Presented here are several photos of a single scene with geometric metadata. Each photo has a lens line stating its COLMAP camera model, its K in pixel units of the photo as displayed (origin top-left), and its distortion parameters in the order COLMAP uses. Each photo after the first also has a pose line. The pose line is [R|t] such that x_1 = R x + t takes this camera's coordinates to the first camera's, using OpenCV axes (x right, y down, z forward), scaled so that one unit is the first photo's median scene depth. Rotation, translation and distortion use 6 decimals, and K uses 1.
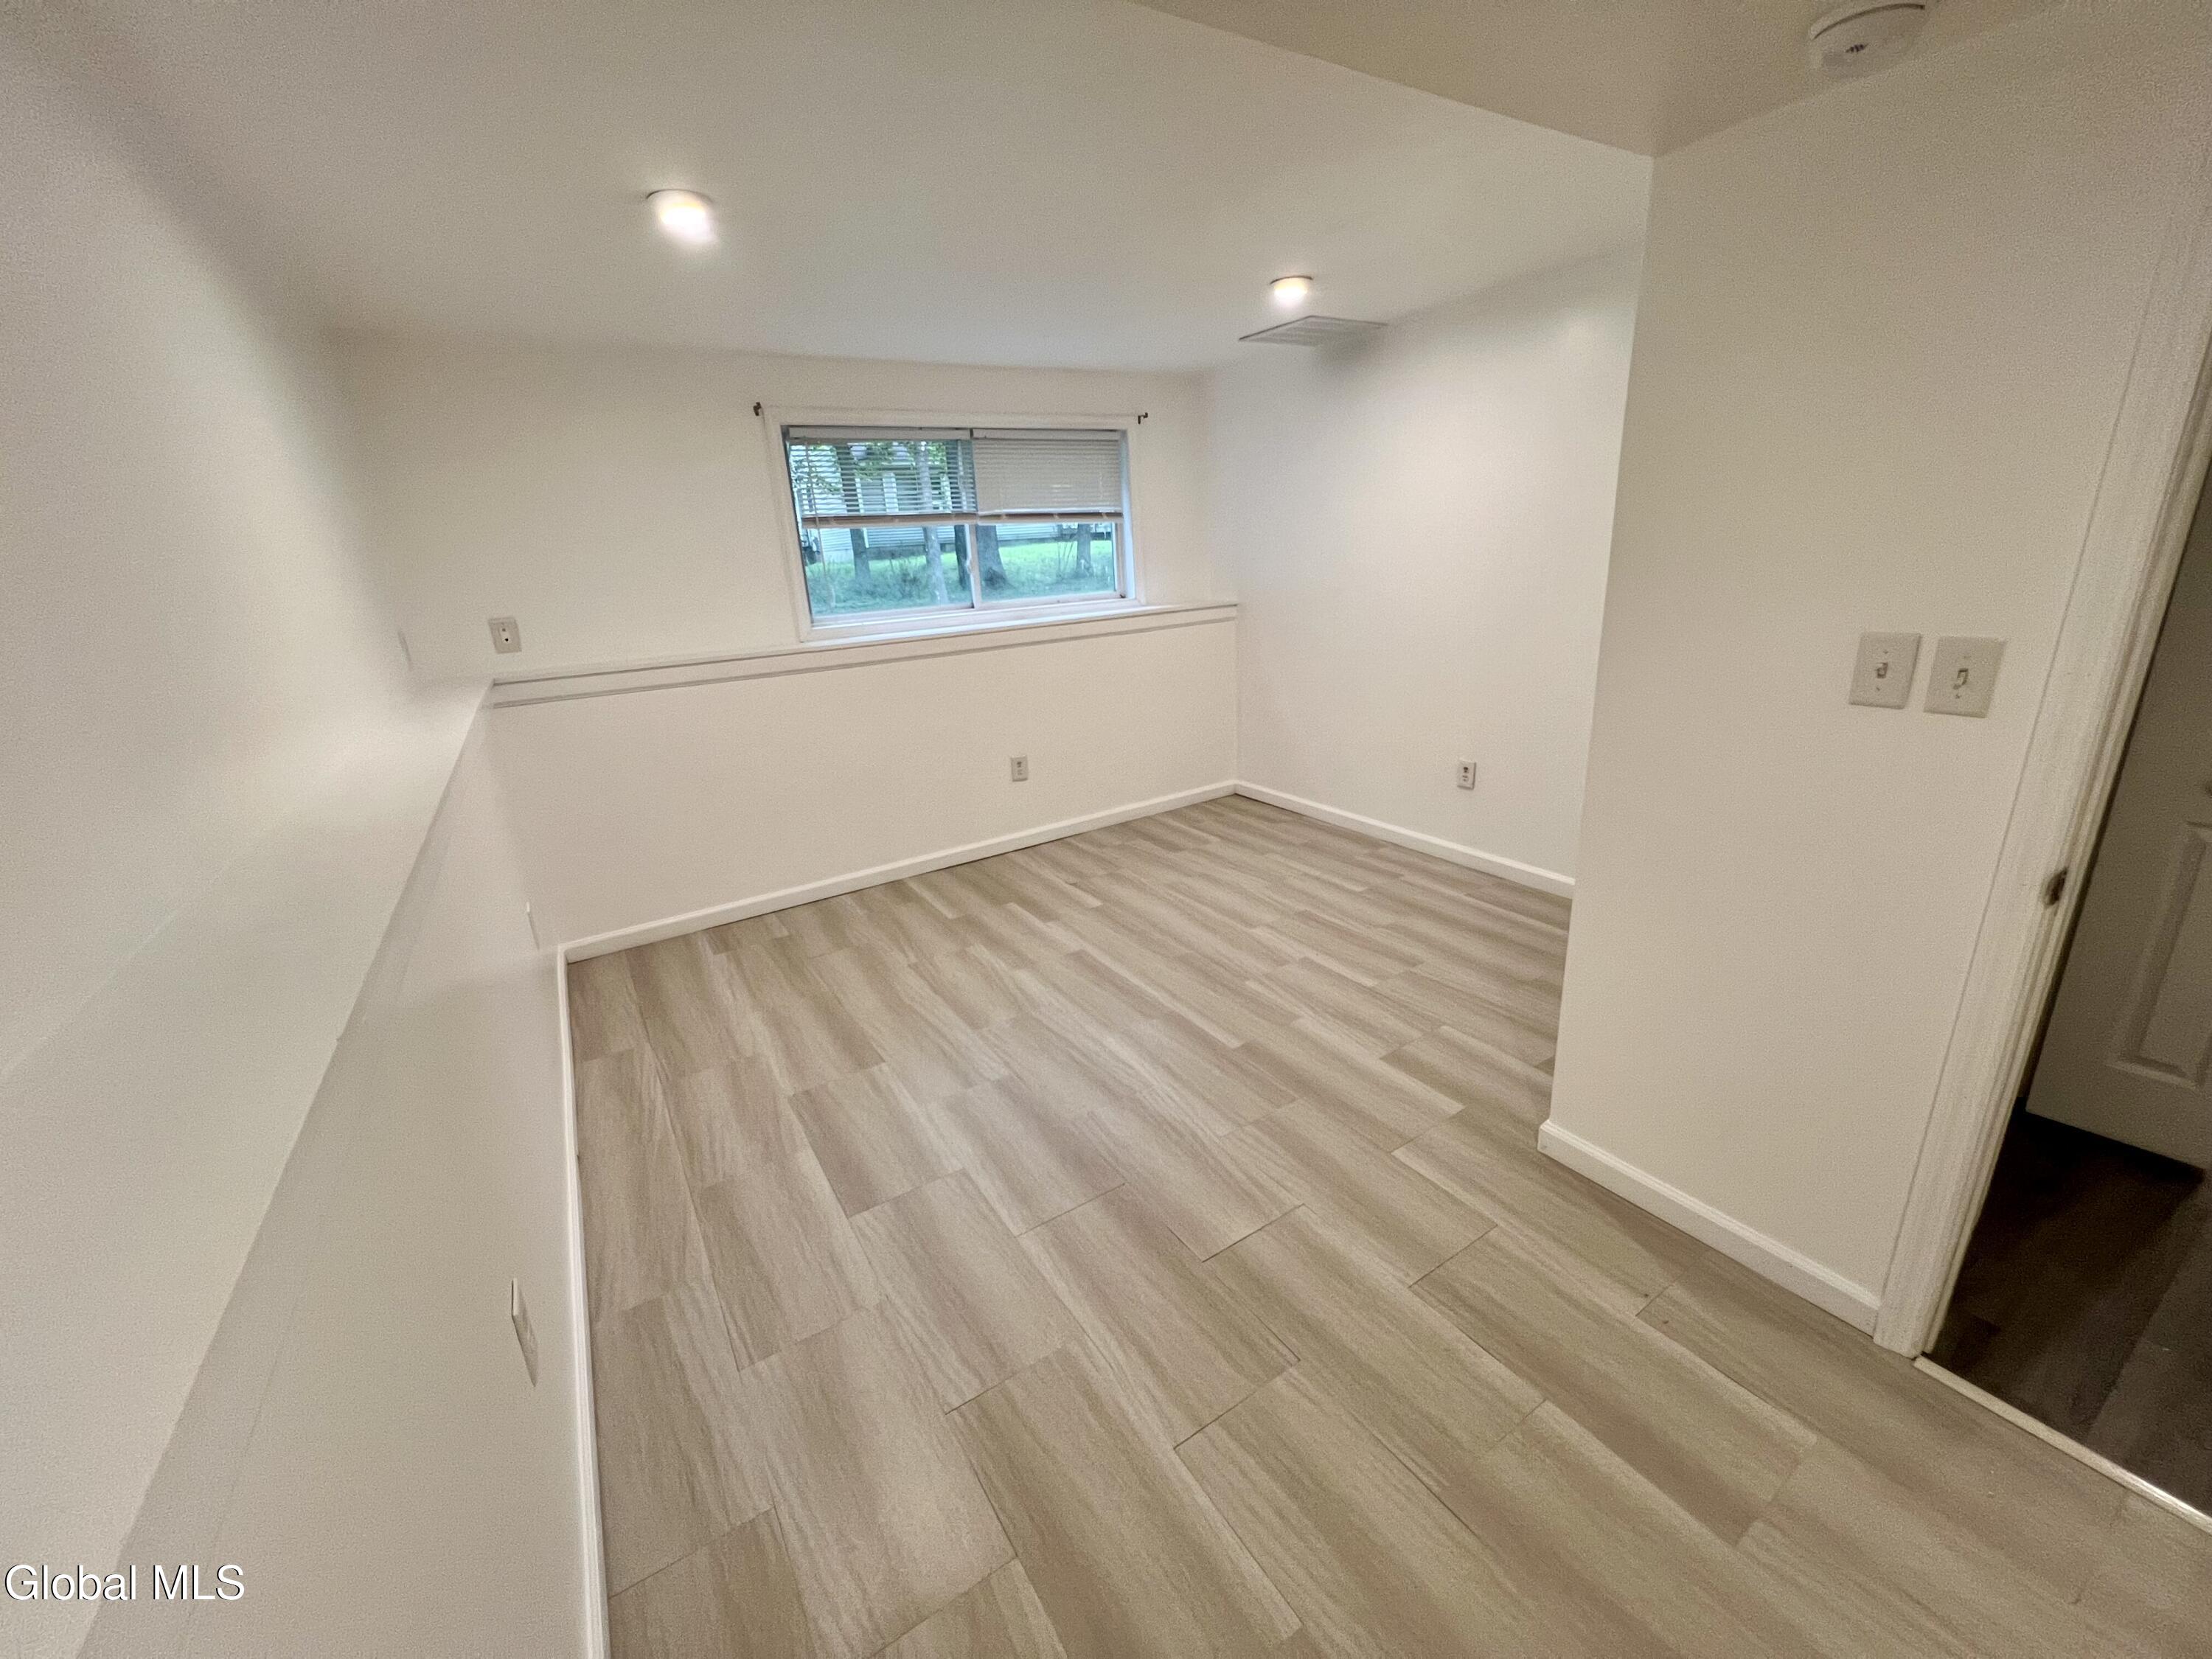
lens RADIAL K [[884.8, 0, 1112.3], [0, 884.8, 831.7], [0, 0, 1]] dist [0.000596, 0.000166]
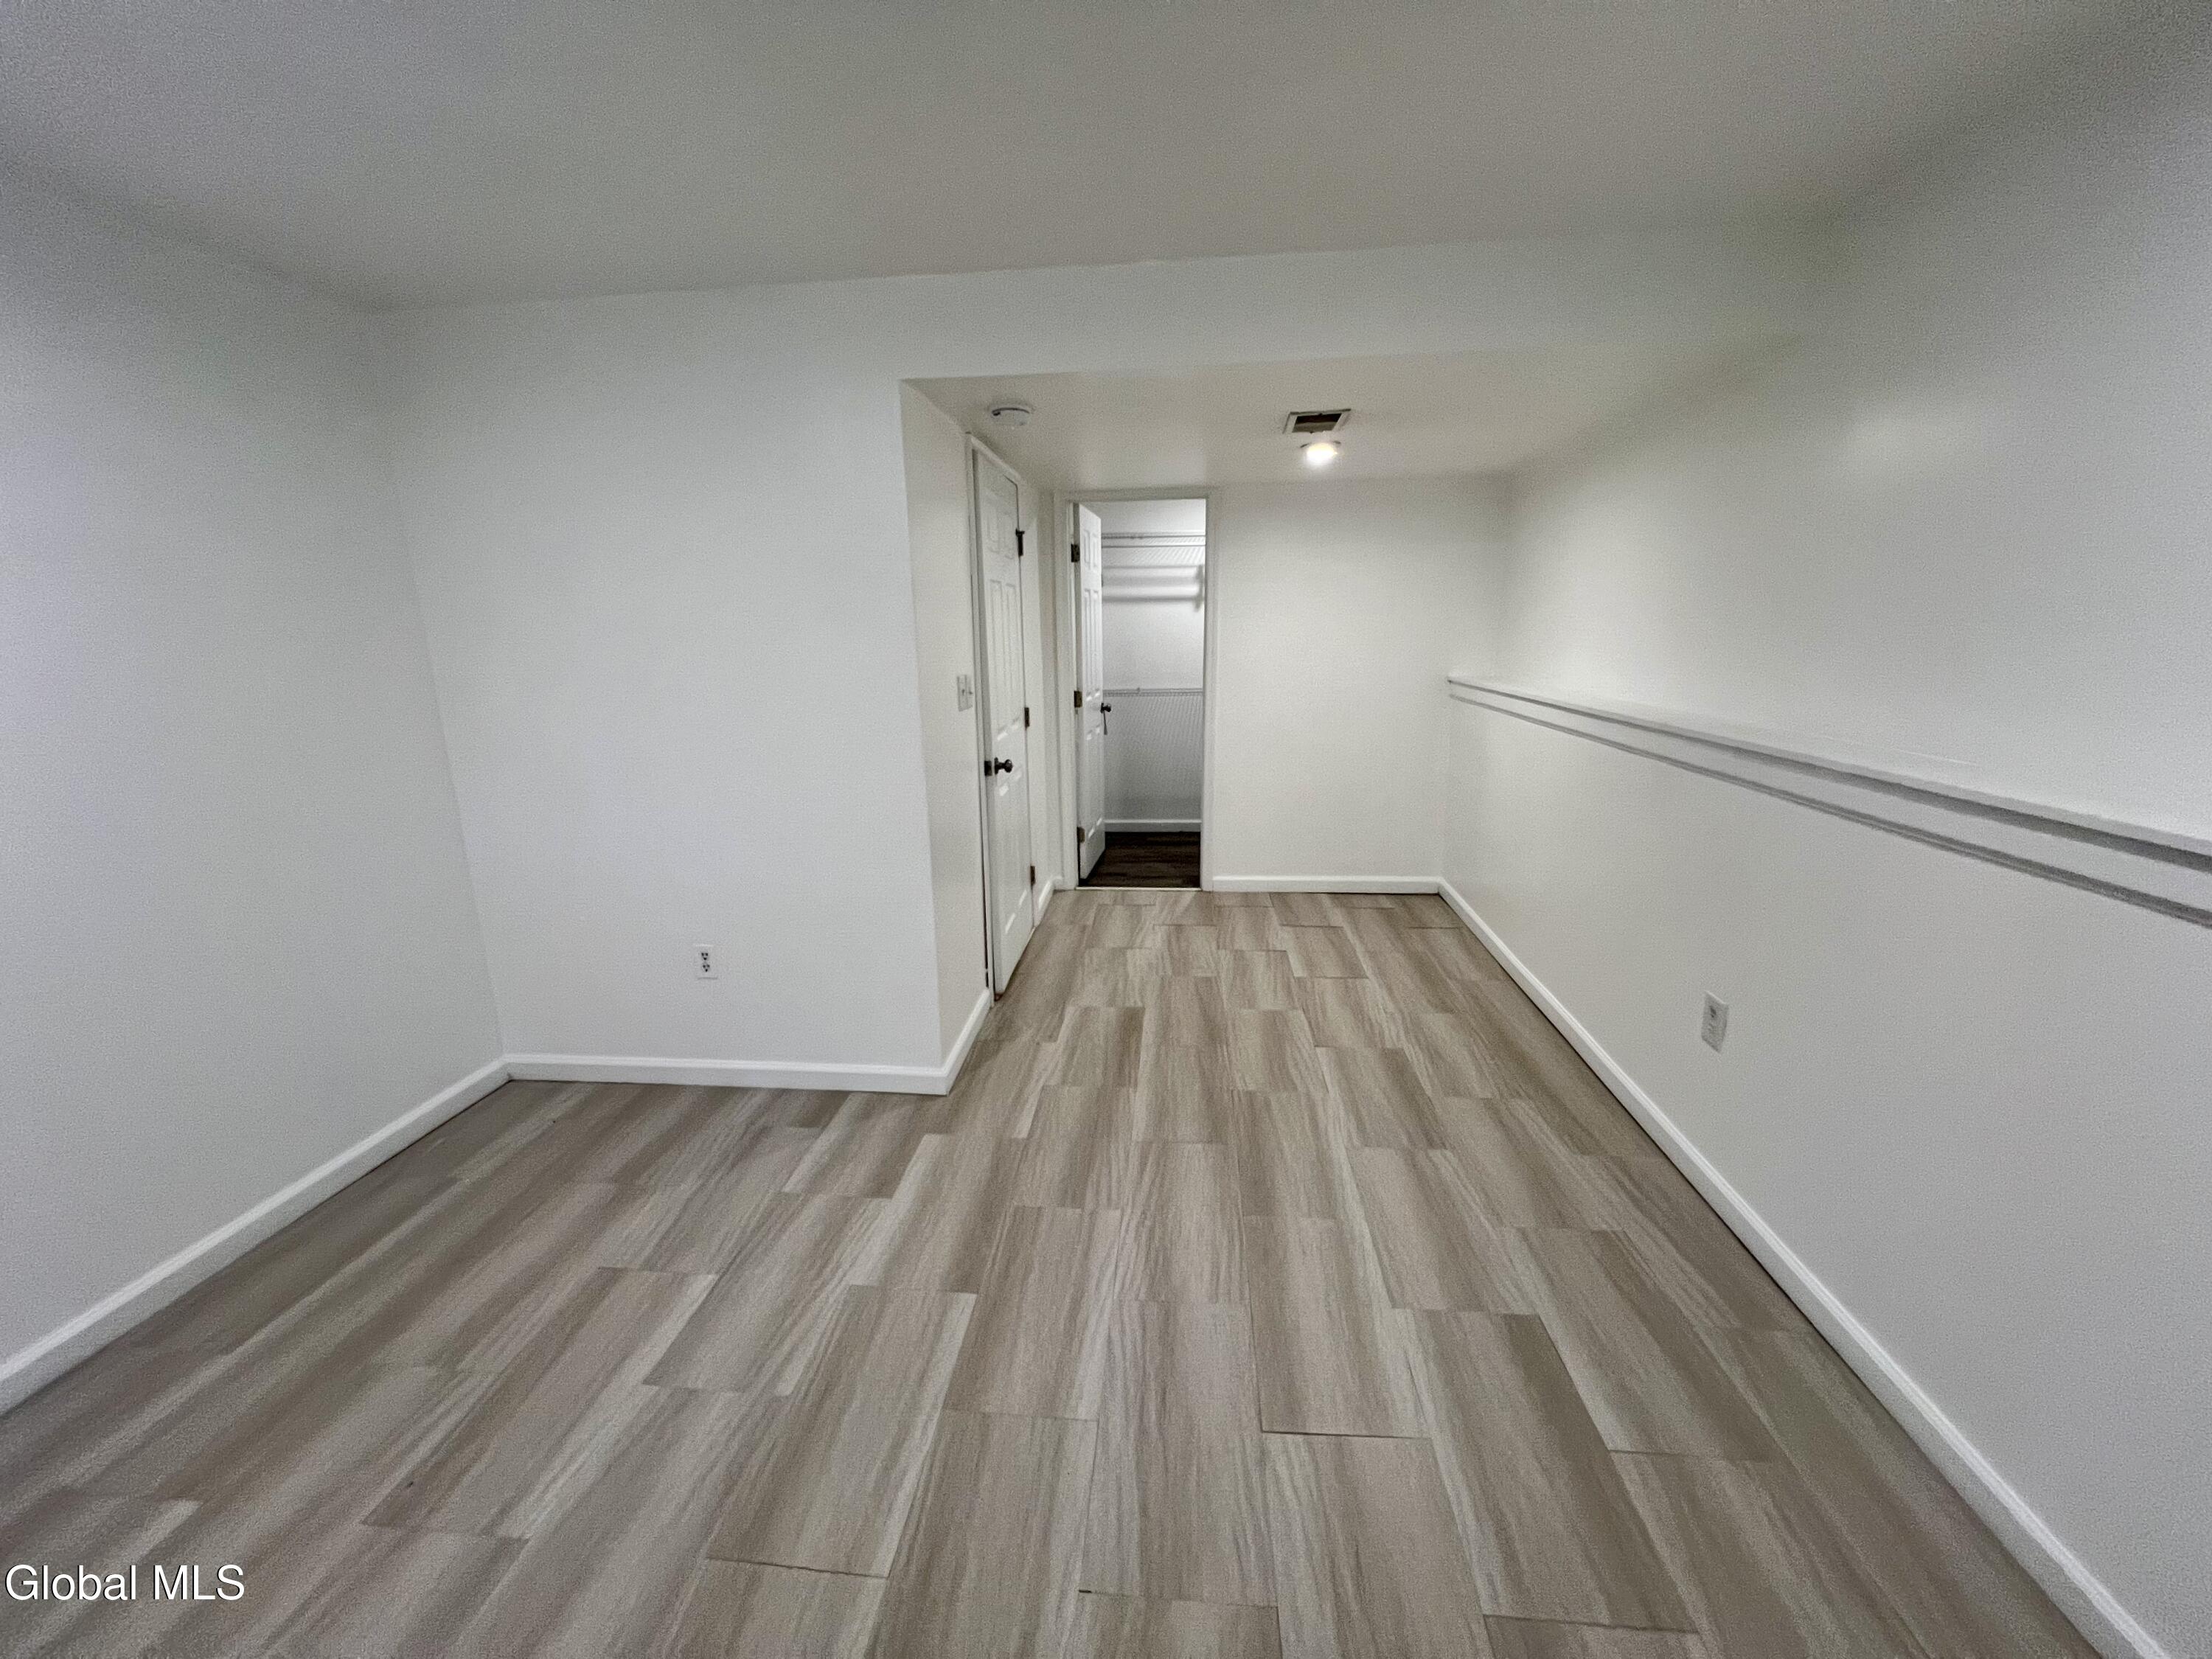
lens RADIAL K [[884.8, 0, 1114.5], [0, 884.8, 822.6], [0, 0, 1]] dist [0.000596, 0.000166]
pose [[-0.790113, -0.060748, 0.609944, -0.419640], [0.251080, 0.875691, 0.412461, -0.408948], [-0.559179, 0.479035, -0.676642, 1.416553]]
